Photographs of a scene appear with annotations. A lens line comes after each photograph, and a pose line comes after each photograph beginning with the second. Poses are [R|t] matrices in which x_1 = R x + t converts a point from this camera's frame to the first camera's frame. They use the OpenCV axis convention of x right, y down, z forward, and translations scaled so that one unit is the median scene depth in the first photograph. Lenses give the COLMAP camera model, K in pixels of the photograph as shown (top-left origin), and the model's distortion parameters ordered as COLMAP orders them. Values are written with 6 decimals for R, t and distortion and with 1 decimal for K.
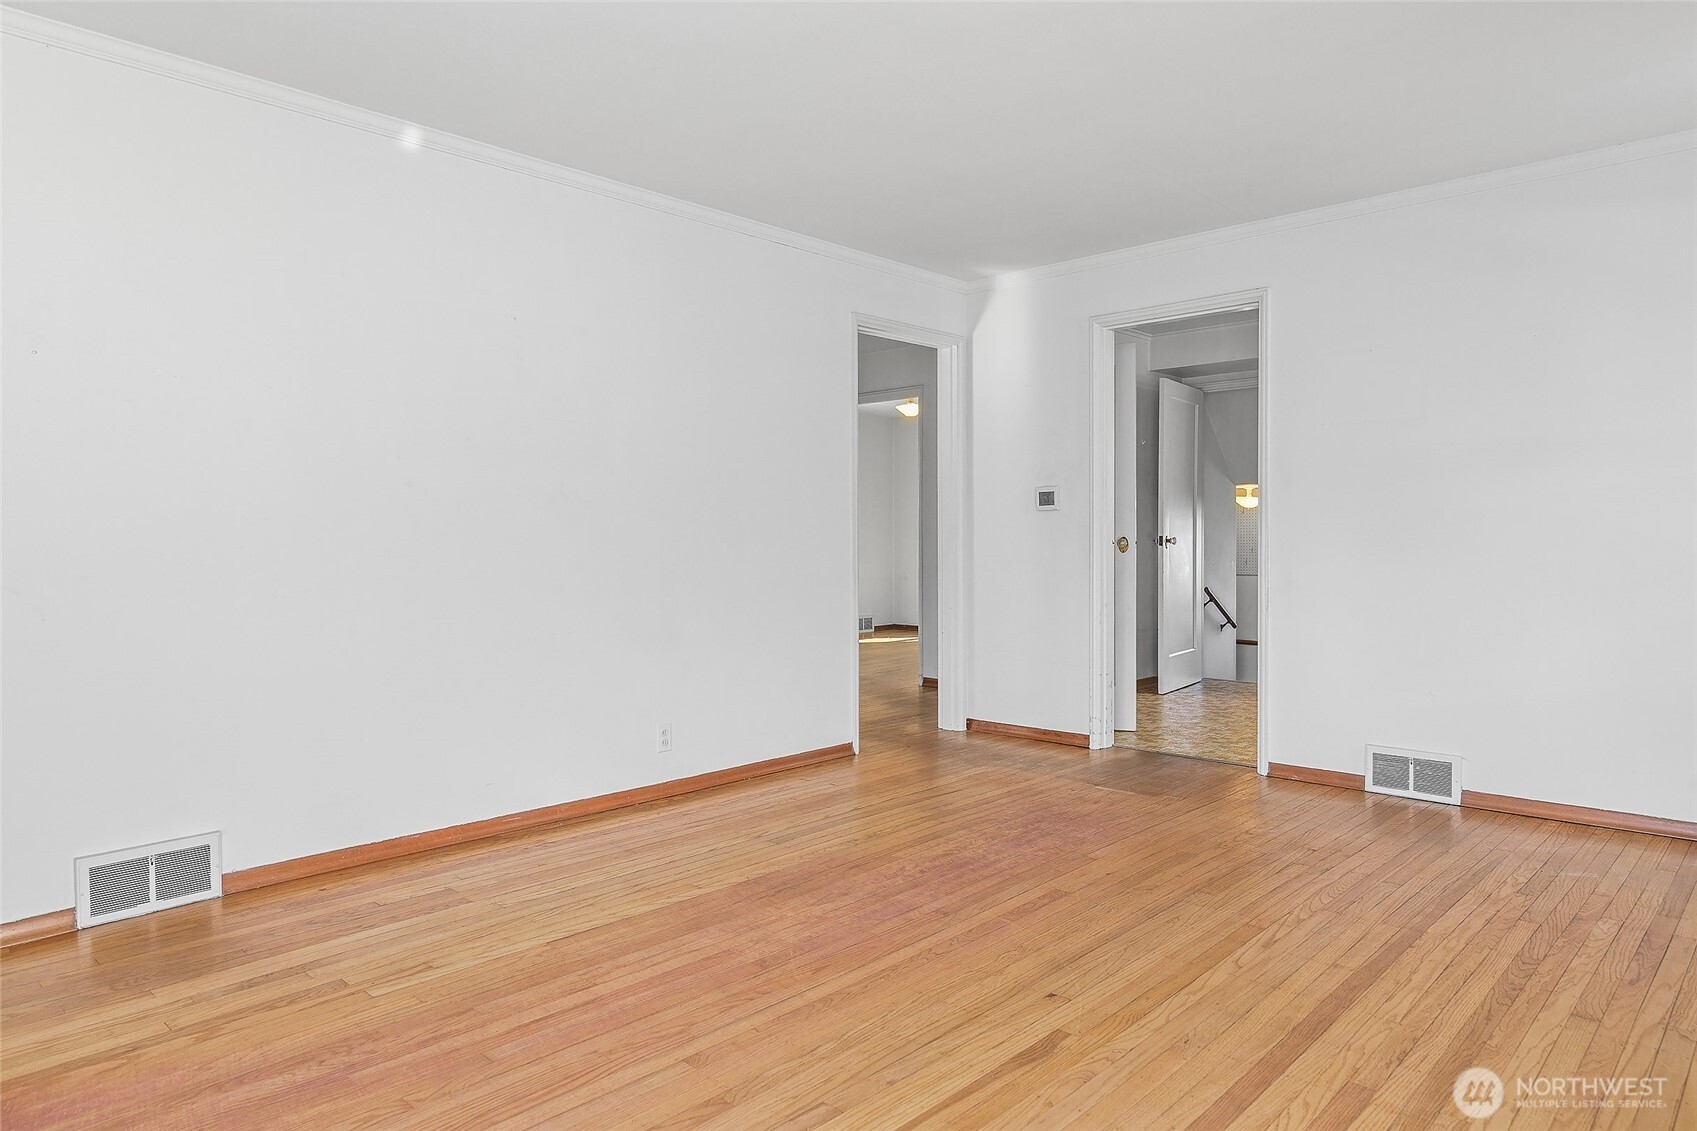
lens RADIAL K [[1058.2, 0, 849.6], [0, 1058.2, 529.0], [0, 0, 1]] dist [0.004207, -0.002825]
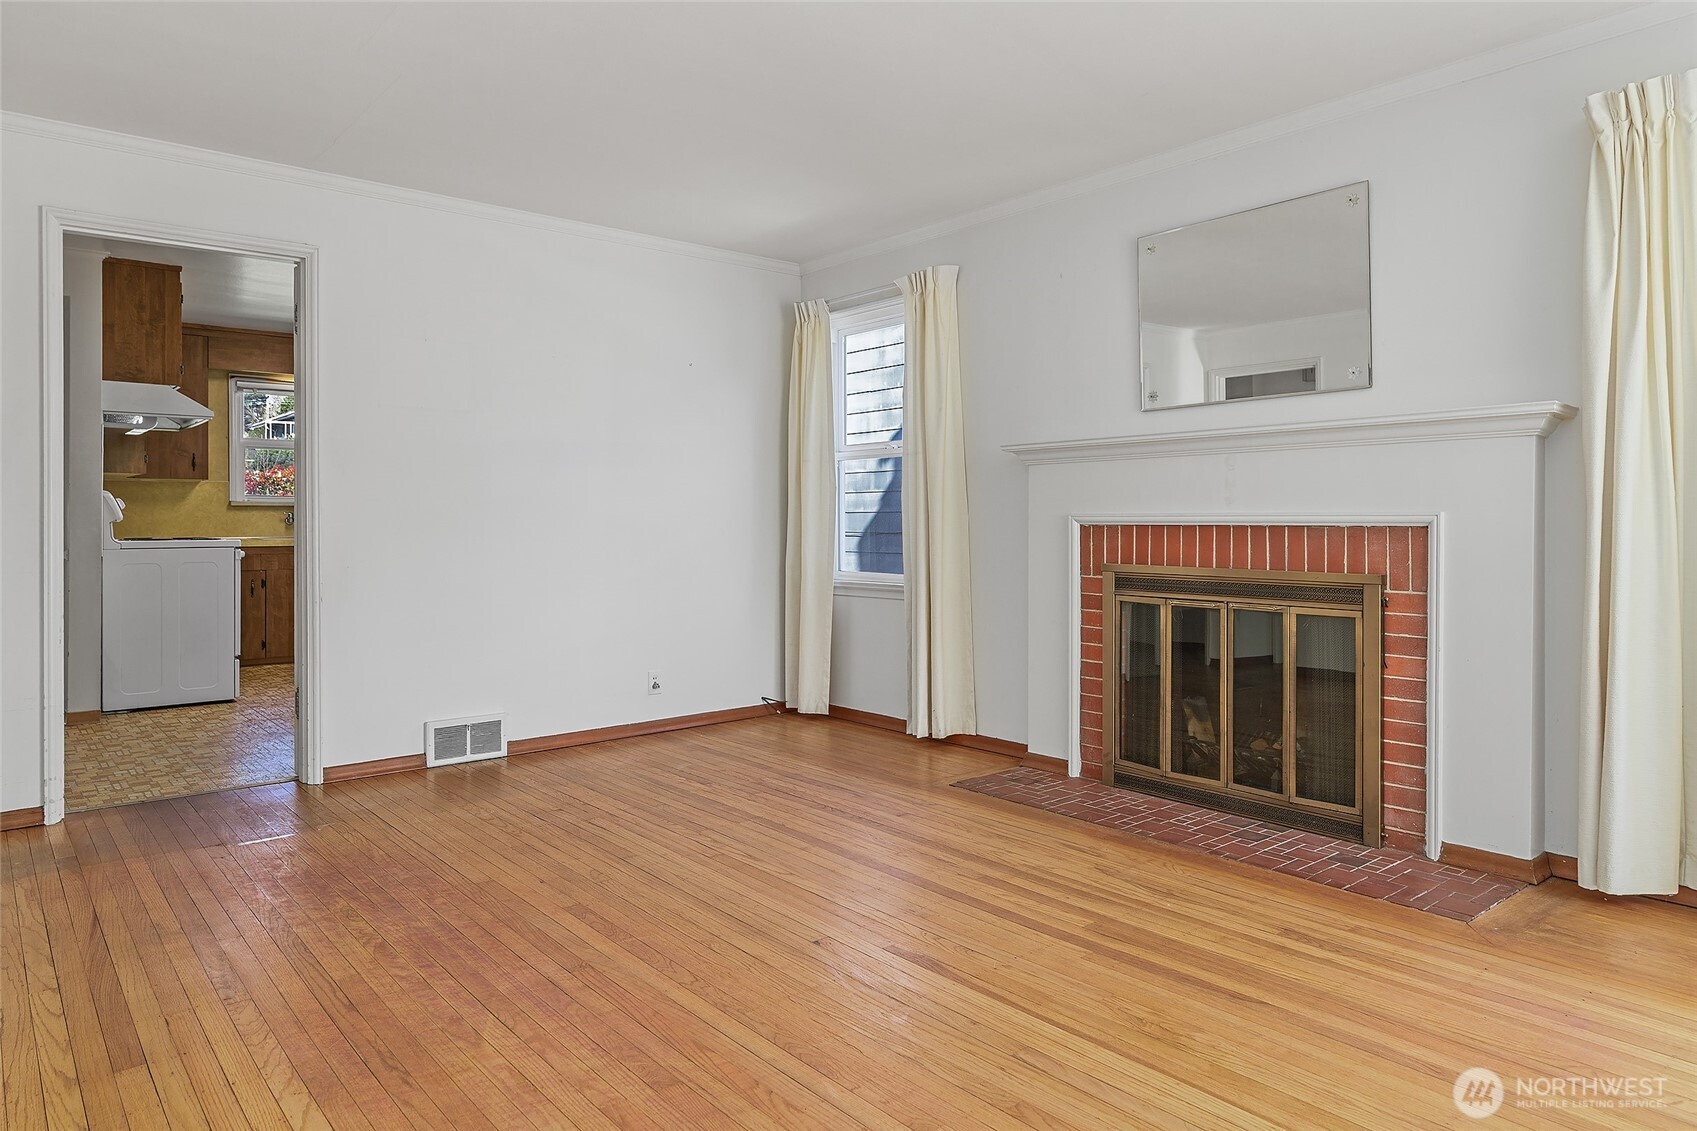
lens RADIAL K [[1058.2, 0, 849.6], [0, 1058.2, 529.0], [0, 0, 1]] dist [0.004207, -0.002825]
pose [[0.113720, -0.006760, 0.993490, -0.701395], [-0.005009, 0.999960, 0.007378, 0.005712], [-0.993500, -0.005815, 0.113682, 0.671413]]
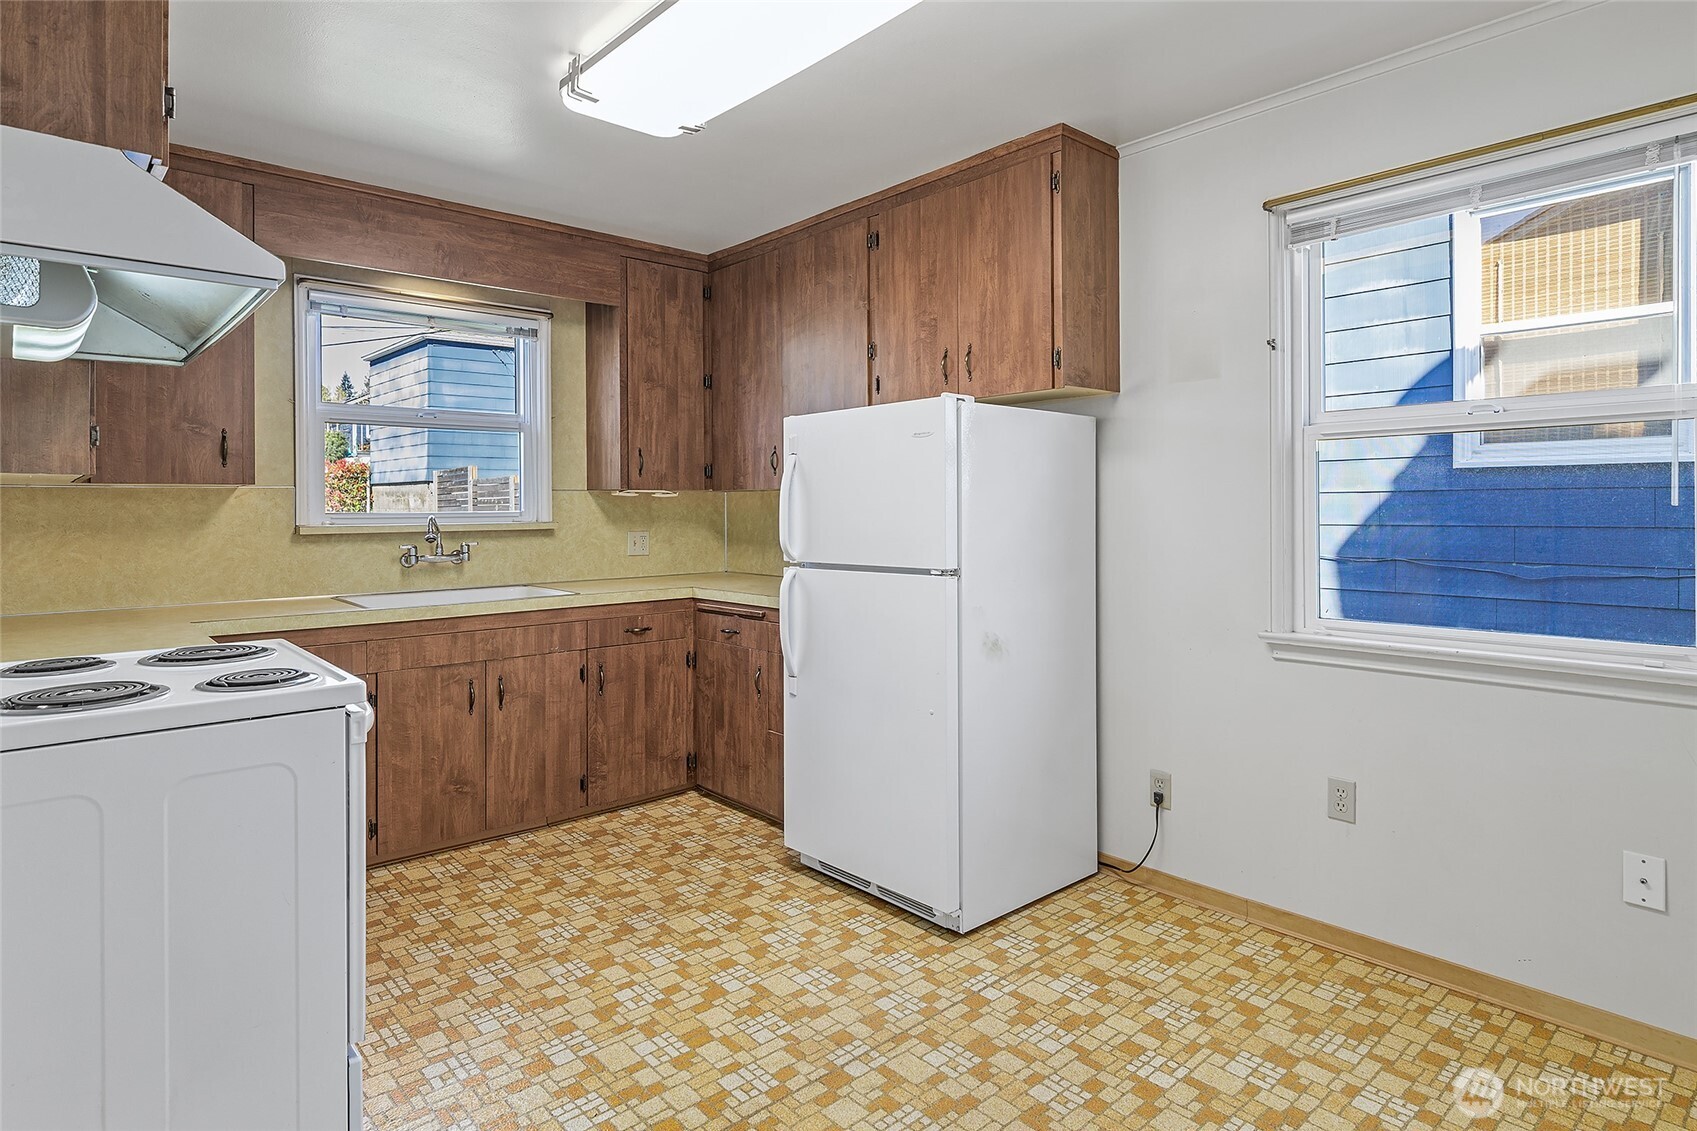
lens RADIAL K [[935.6, 0, 831.7], [0, 935.6, 503.7], [0, 0, 1]] dist [-0.001081, -0.001192]
pose [[0.098810, 0.004830, 0.995095, 0.583363], [0.006212, 0.999966, -0.005470, -0.051262], [-0.995087, 0.006722, 0.098776, 1.674936]]
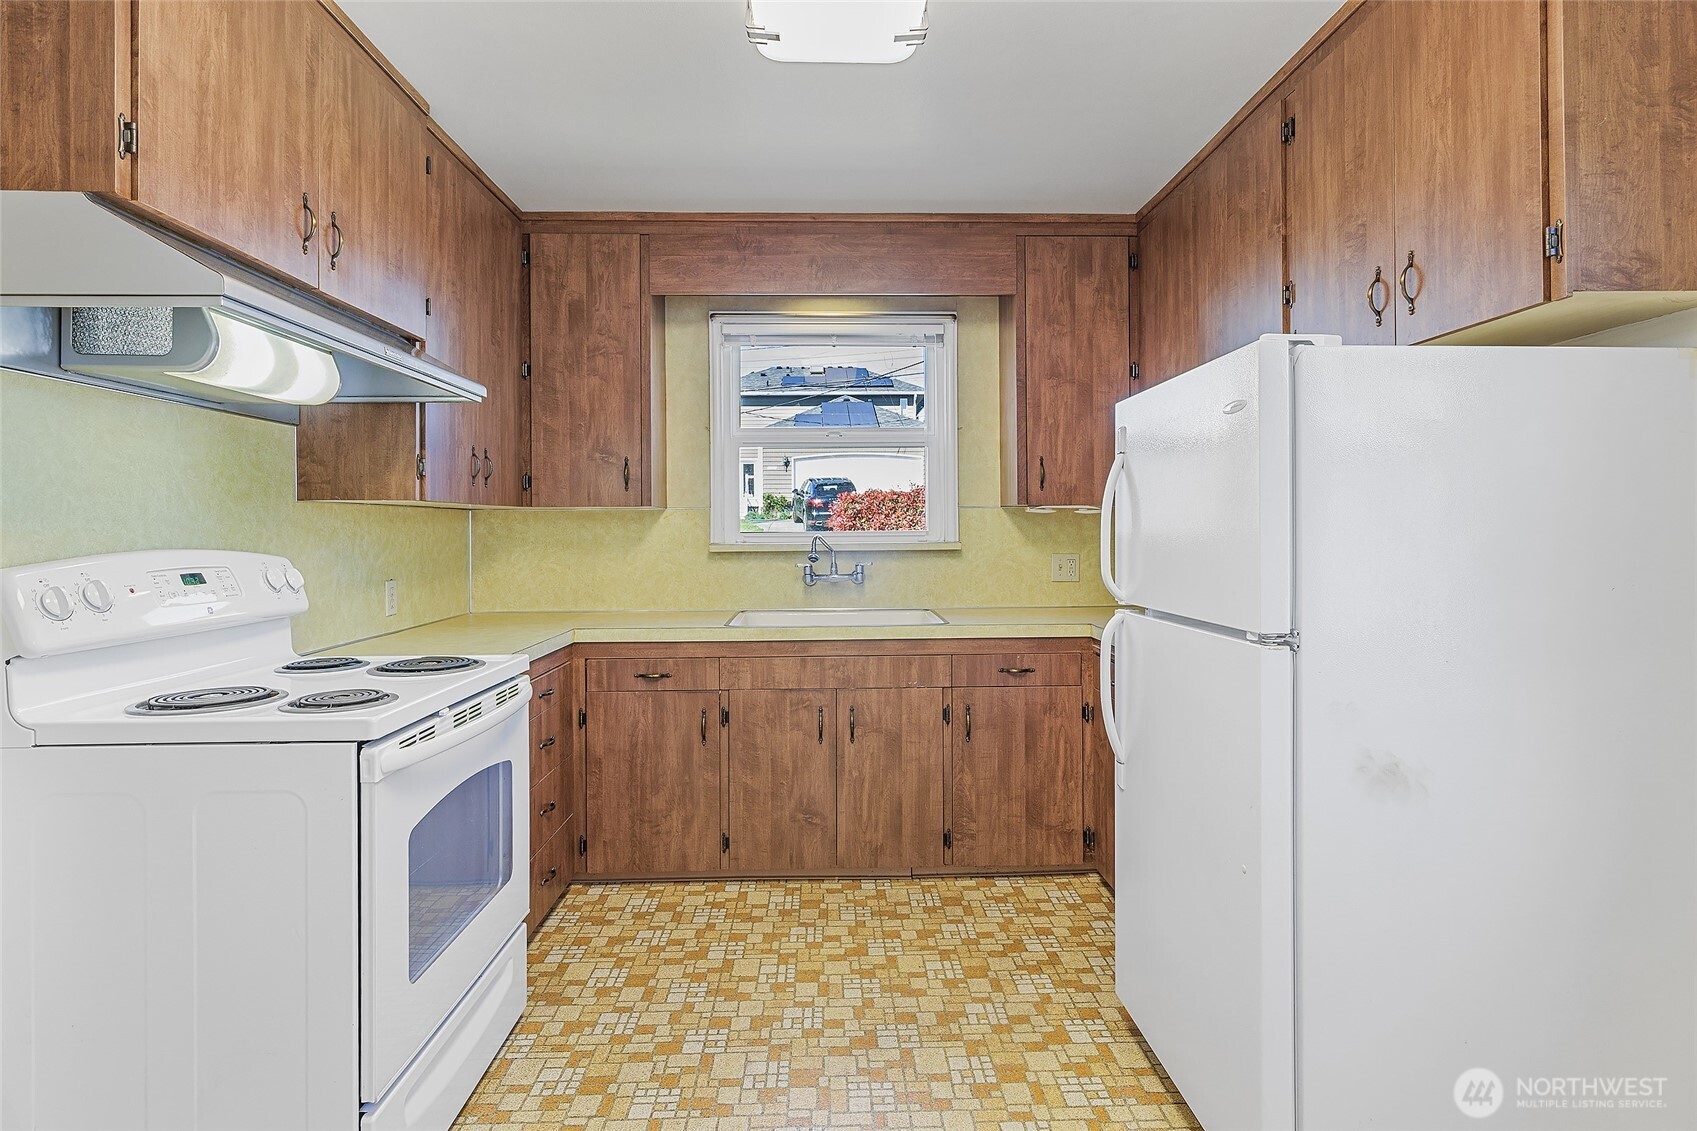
lens RADIAL K [[896.5, 0, 849.6], [0, 896.5, 522.4], [0, 0, 1]] dist [0.001577, -0.002341]
pose [[0.711819, 0.000679, 0.702362, 0.947699], [0.005957, 0.999958, -0.007003, -0.053094], [-0.702338, 0.009169, 0.711785, 1.467780]]
